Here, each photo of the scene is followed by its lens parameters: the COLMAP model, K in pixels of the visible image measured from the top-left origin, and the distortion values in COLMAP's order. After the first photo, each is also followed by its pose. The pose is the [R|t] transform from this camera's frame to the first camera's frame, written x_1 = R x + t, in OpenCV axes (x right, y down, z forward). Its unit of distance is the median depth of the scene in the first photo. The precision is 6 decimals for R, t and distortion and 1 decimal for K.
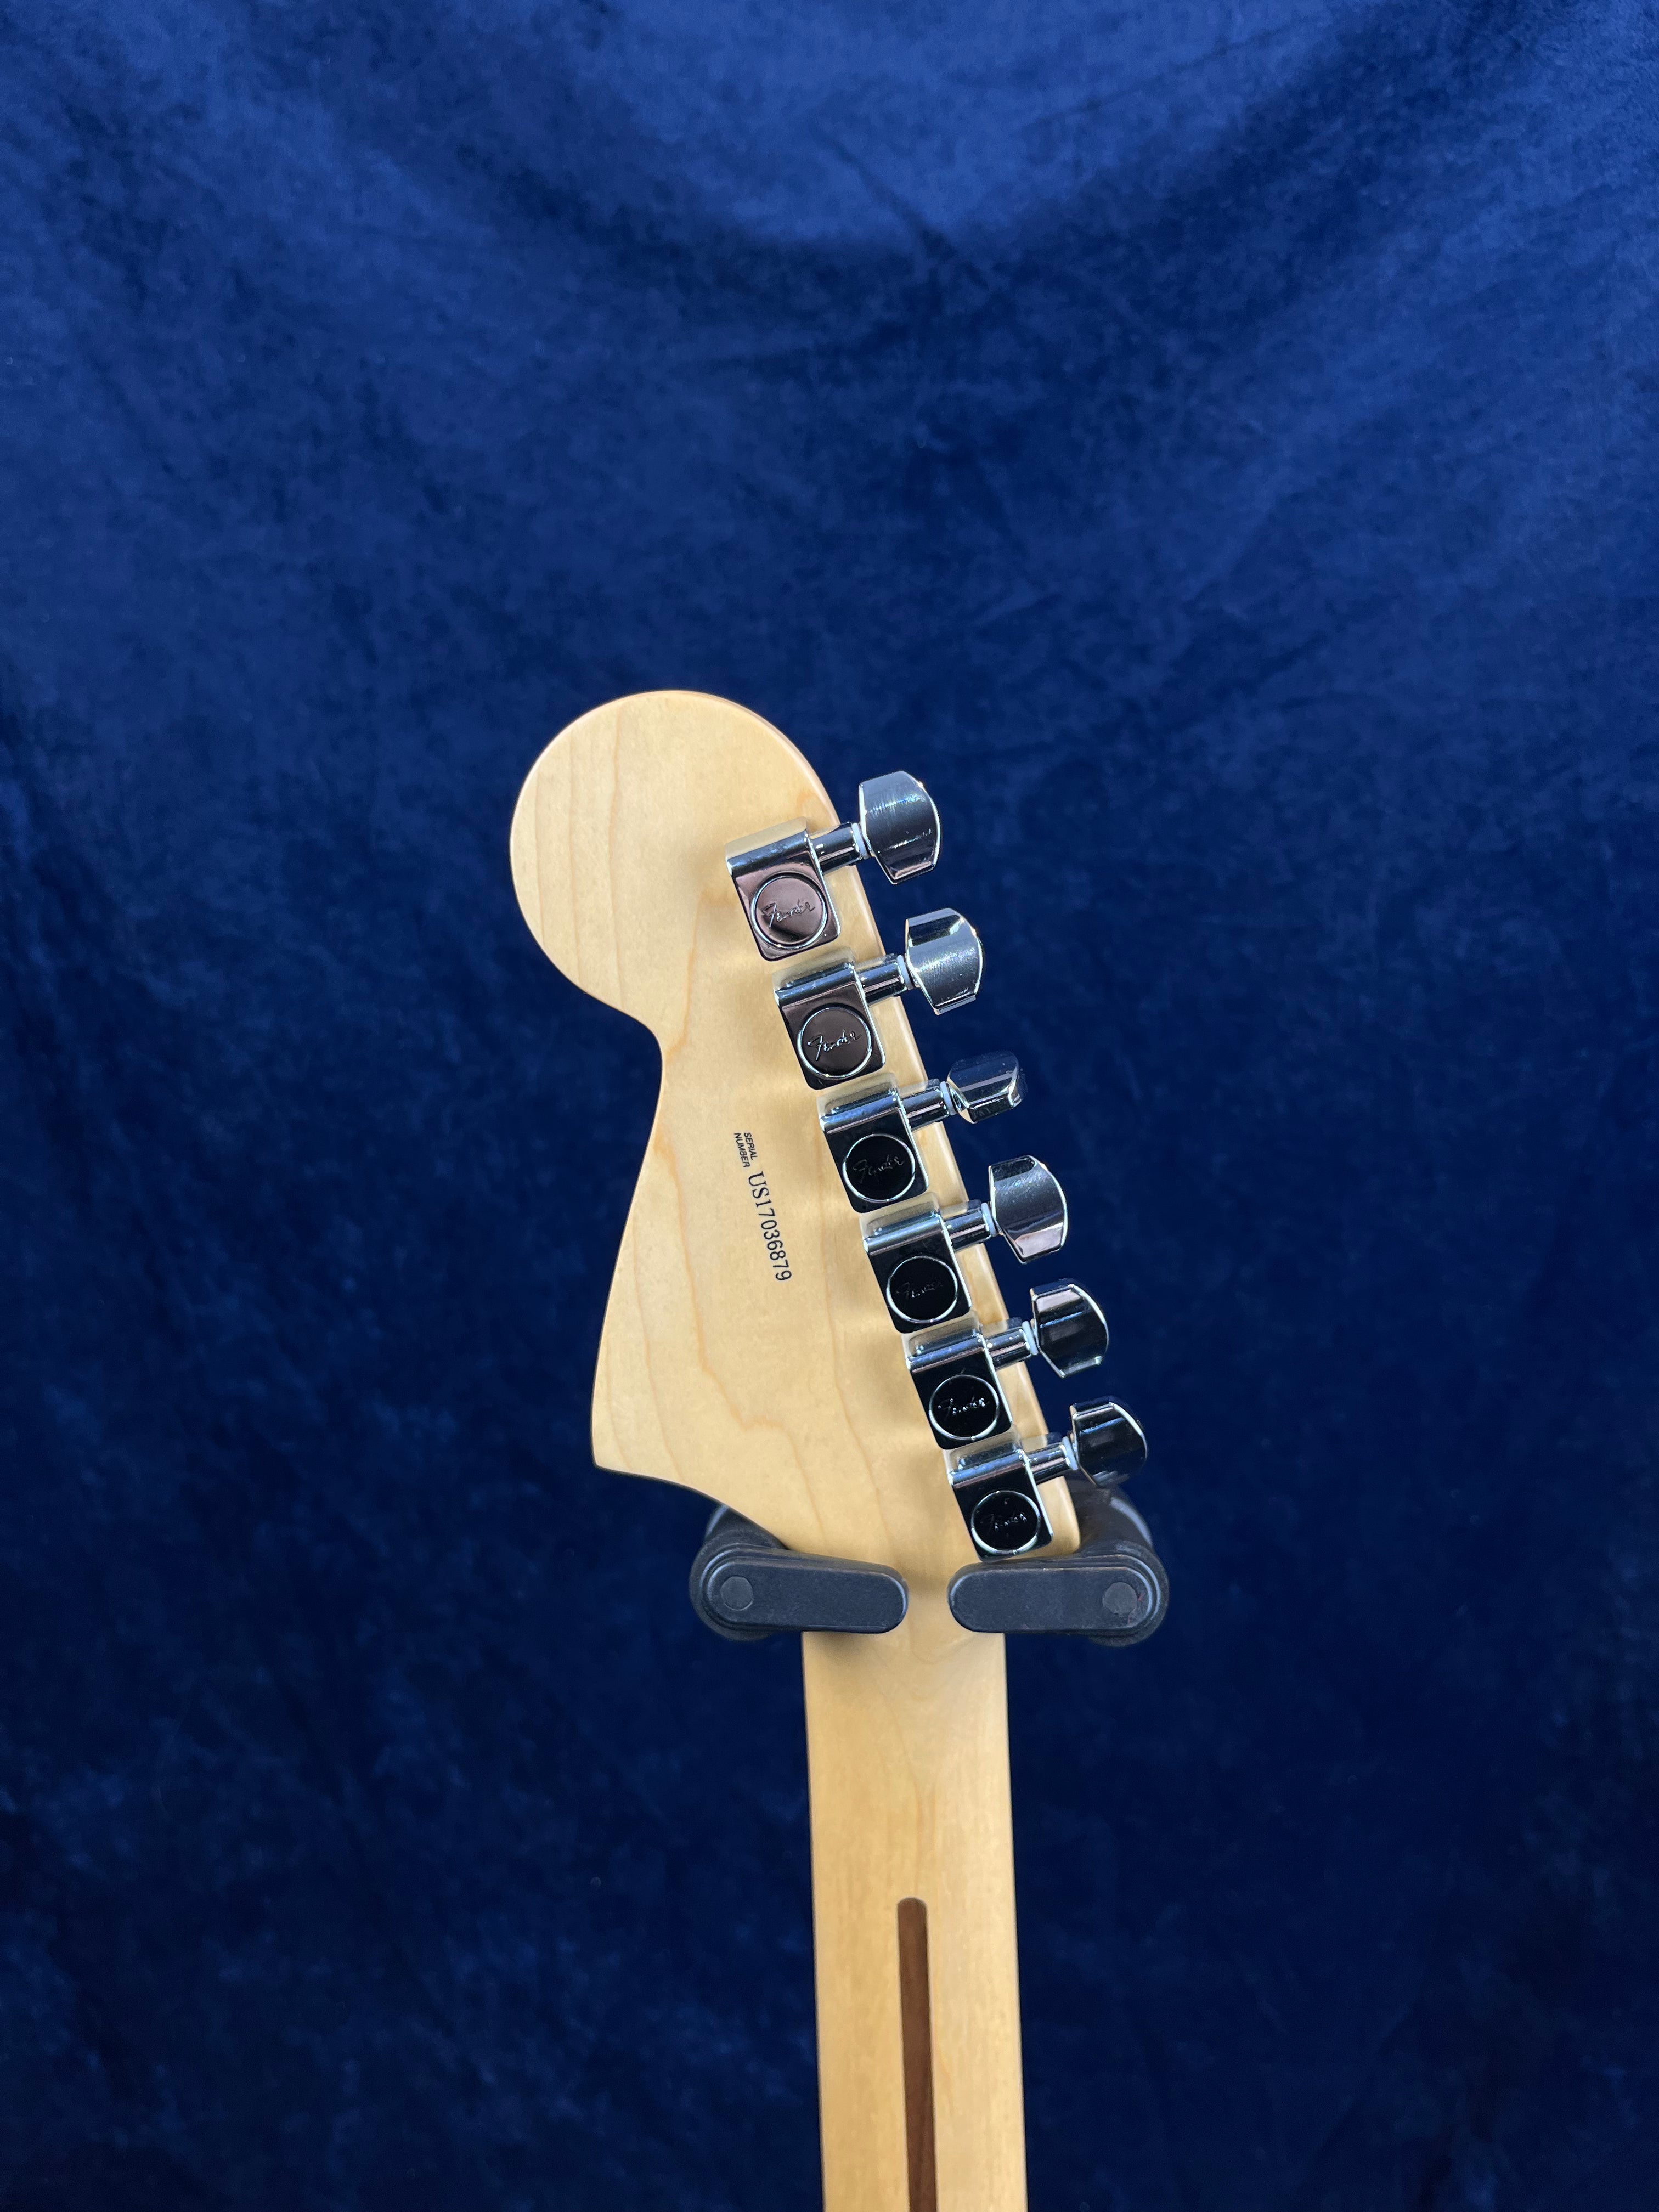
lens RADIAL K [[1697.3, 0, 850.6], [0, 1697.3, 1088.2], [0, 0, 1]] dist [0.037366, -0.063373]
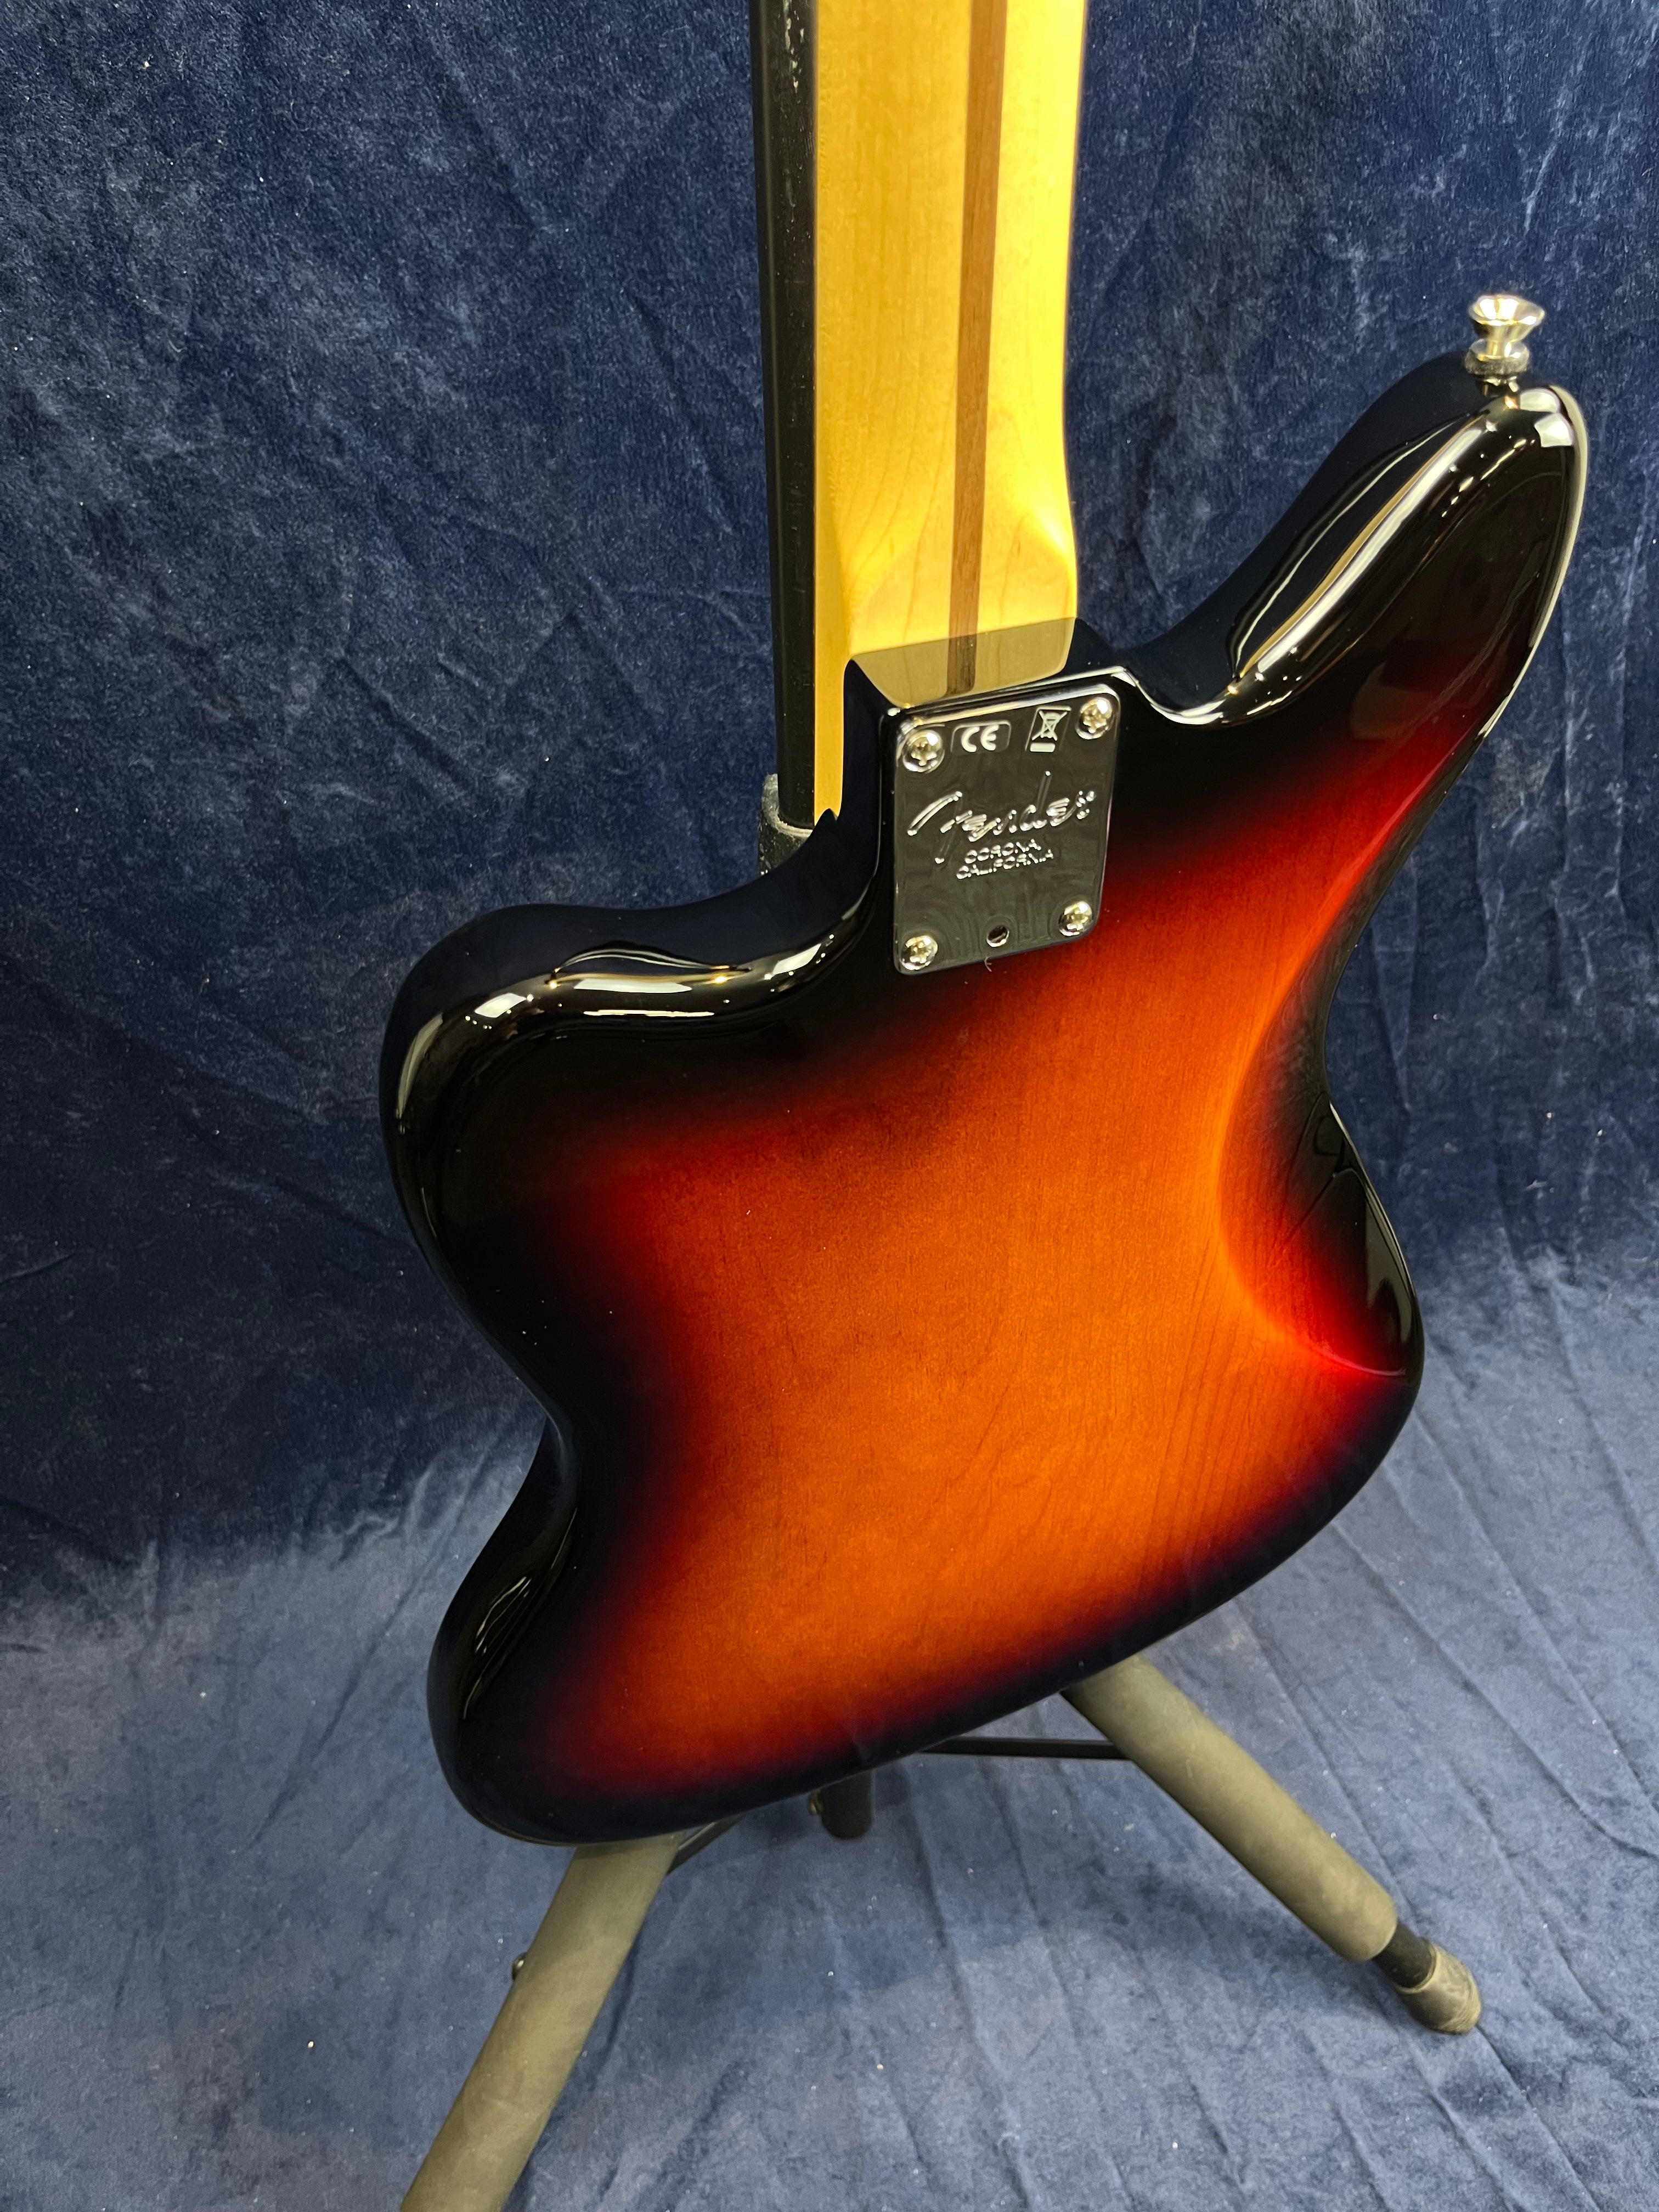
lens RADIAL K [[1697.3, 0, 848.1], [0, 1697.3, 1100.3], [0, 0, 1]] dist [0.037366, -0.063373]
pose [[0.941339, -0.193472, 0.276494, -0.176060], [0.040043, 0.877585, 0.477745, 0.599412], [-0.335077, -0.438649, 0.833853, 0.130395]]
